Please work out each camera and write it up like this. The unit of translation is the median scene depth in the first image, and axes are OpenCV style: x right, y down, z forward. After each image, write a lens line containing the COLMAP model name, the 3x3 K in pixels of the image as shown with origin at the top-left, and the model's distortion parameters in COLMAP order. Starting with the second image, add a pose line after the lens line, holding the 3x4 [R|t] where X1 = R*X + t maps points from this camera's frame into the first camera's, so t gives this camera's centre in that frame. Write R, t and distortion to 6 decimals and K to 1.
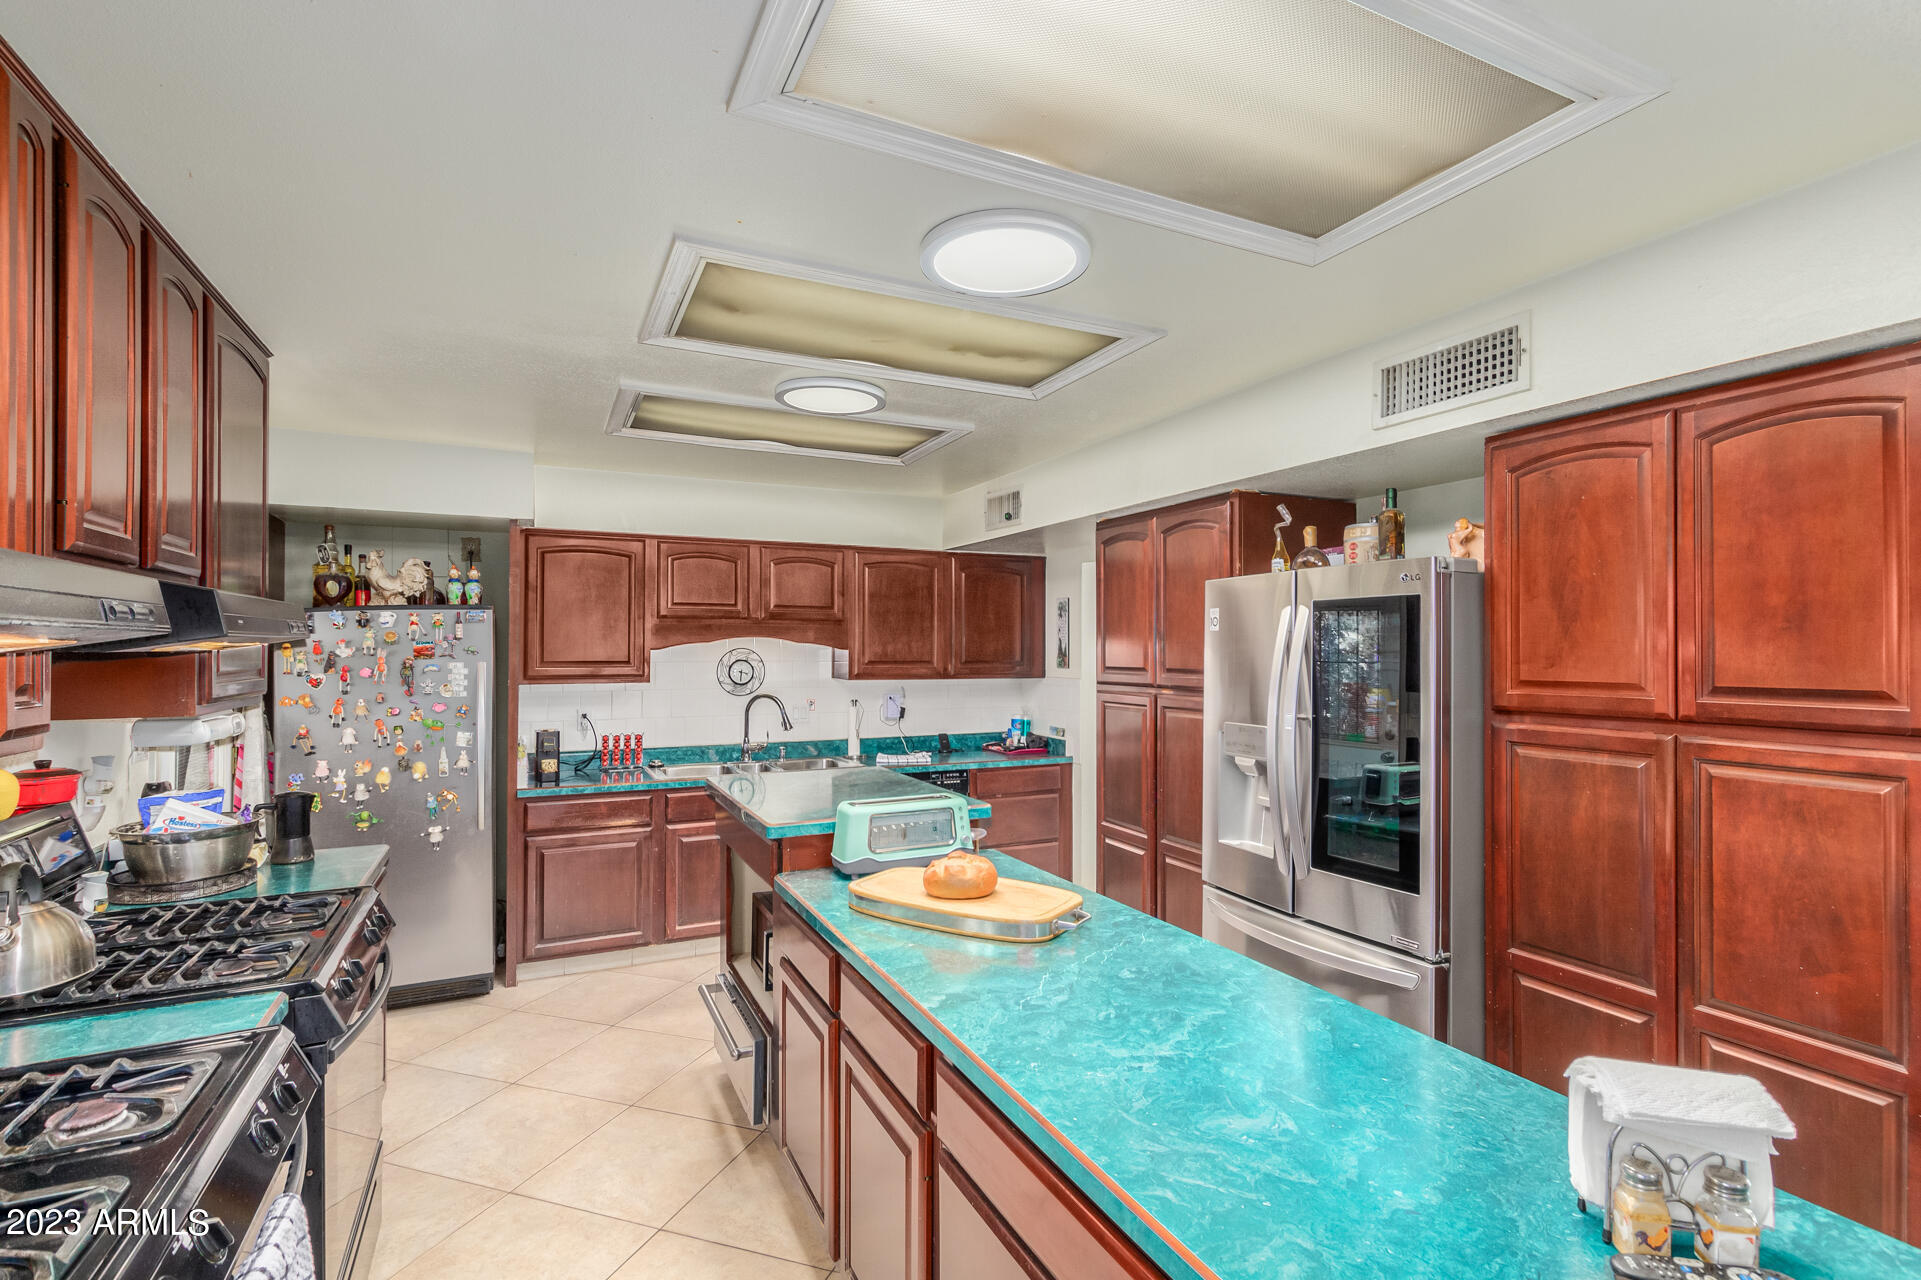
lens RADIAL K [[902.8, 0, 976.5], [0, 902.8, 645.7], [0, 0, 1]] dist [0.008619, -0.004479]
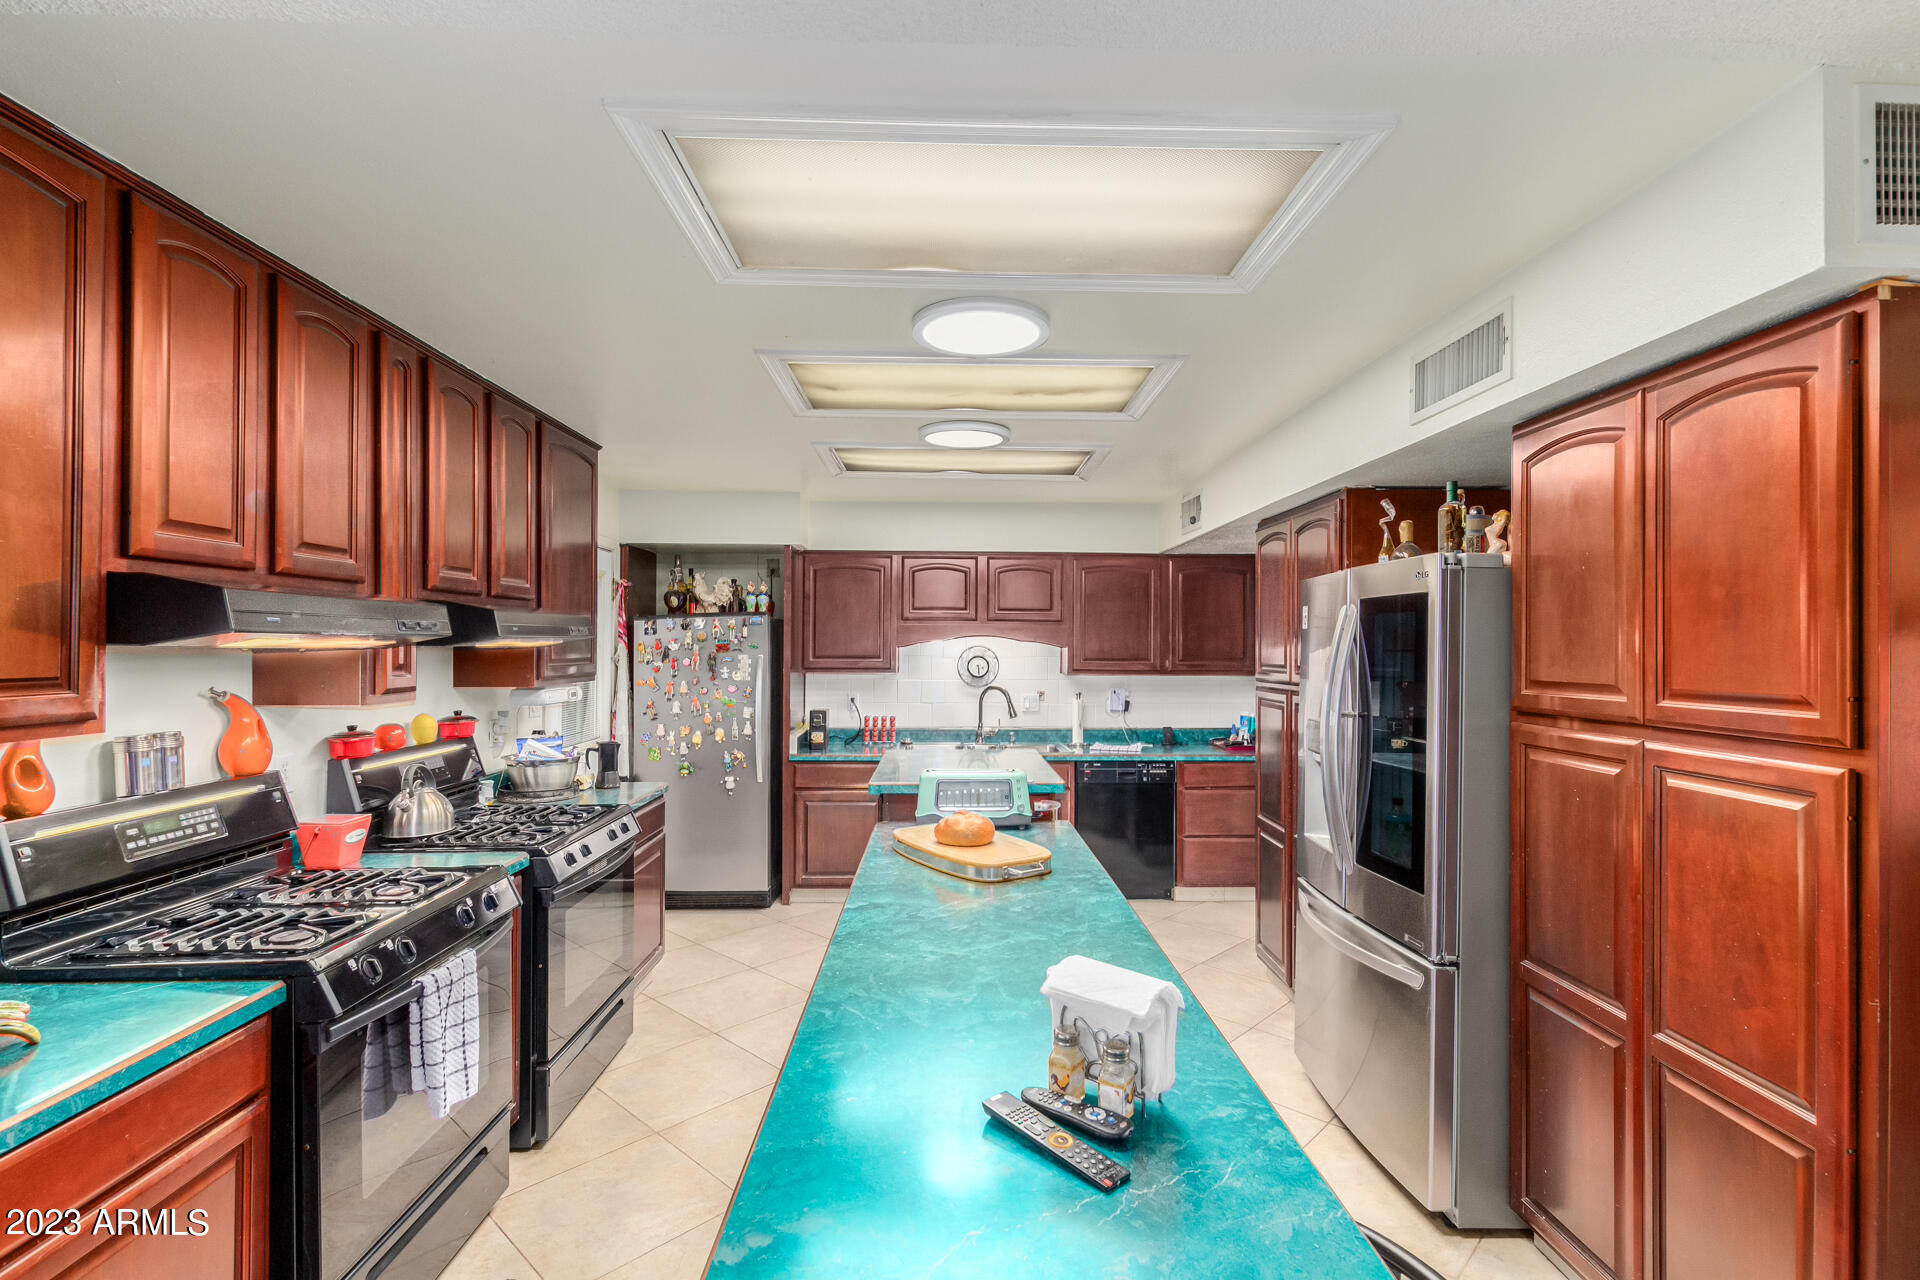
lens RADIAL K [[902.3, 0, 967.5], [0, 902.3, 643.8], [0, 0, 1]] dist [0.008619, -0.004479]
pose [[0.907494, 0.000939, -0.420063, 0.340384], [-0.000138, 0.999998, 0.001937, -0.001084], [0.420065, -0.001700, 0.907493, -0.082653]]
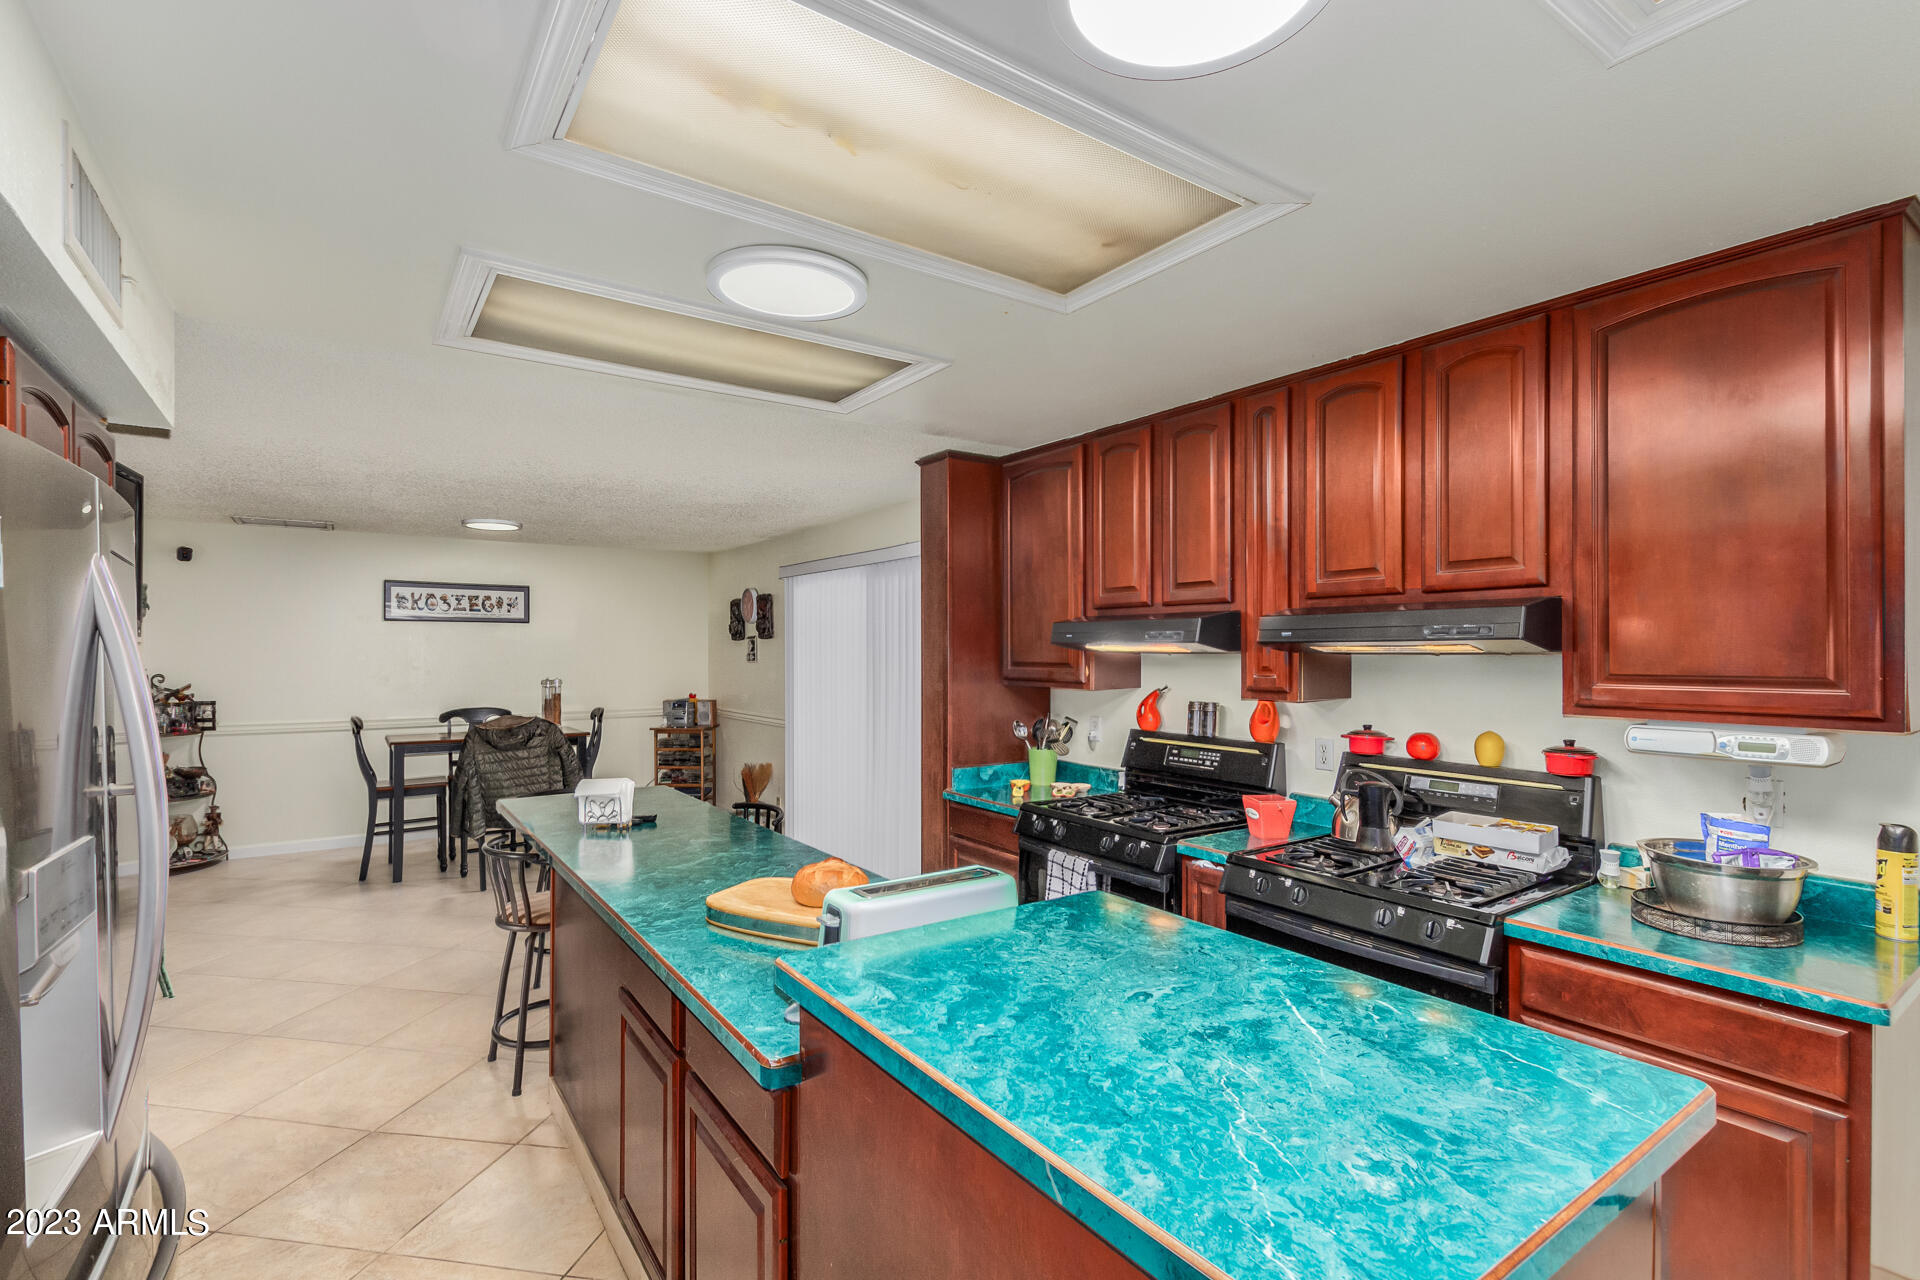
lens RADIAL K [[902.3, 0, 982.5], [0, 902.3, 652.4], [0, 0, 1]] dist [0.008619, -0.004479]
pose [[-0.985193, -0.002962, -0.171423, -0.006686], [-0.003230, 0.999994, 0.001284, 0.002969], [0.171418, 0.001819, -0.985197, 1.339417]]
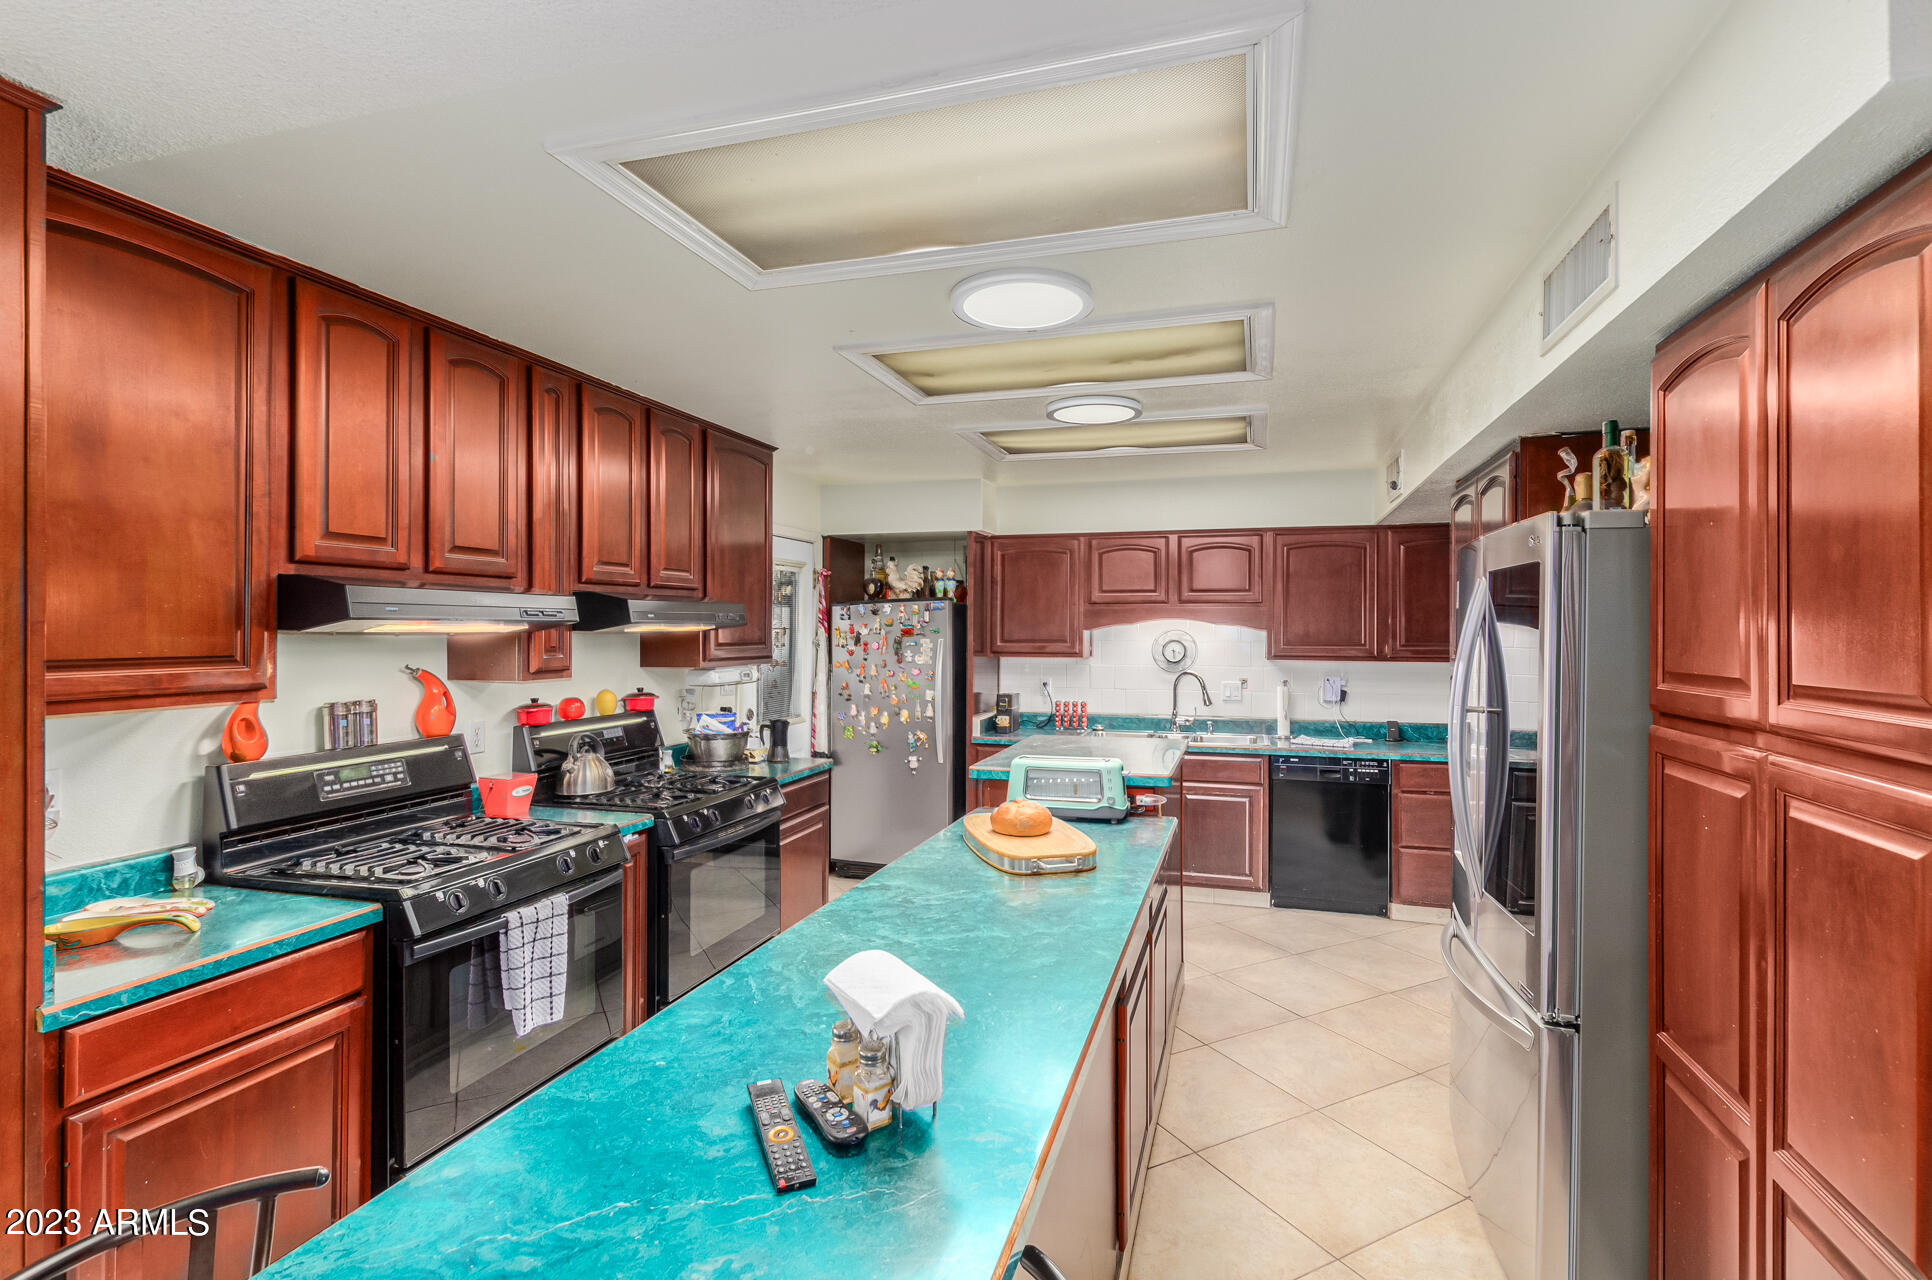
lens RADIAL K [[907.9, 0, 970.5], [0, 907.9, 630.0], [0, 0, 1]] dist [0.008619, -0.004479]
pose [[0.723878, -0.001126, -0.689927, 0.517385], [0.004042, 0.999988, 0.002609, 0.000417], [0.689916, -0.004678, 0.723875, 0.052404]]
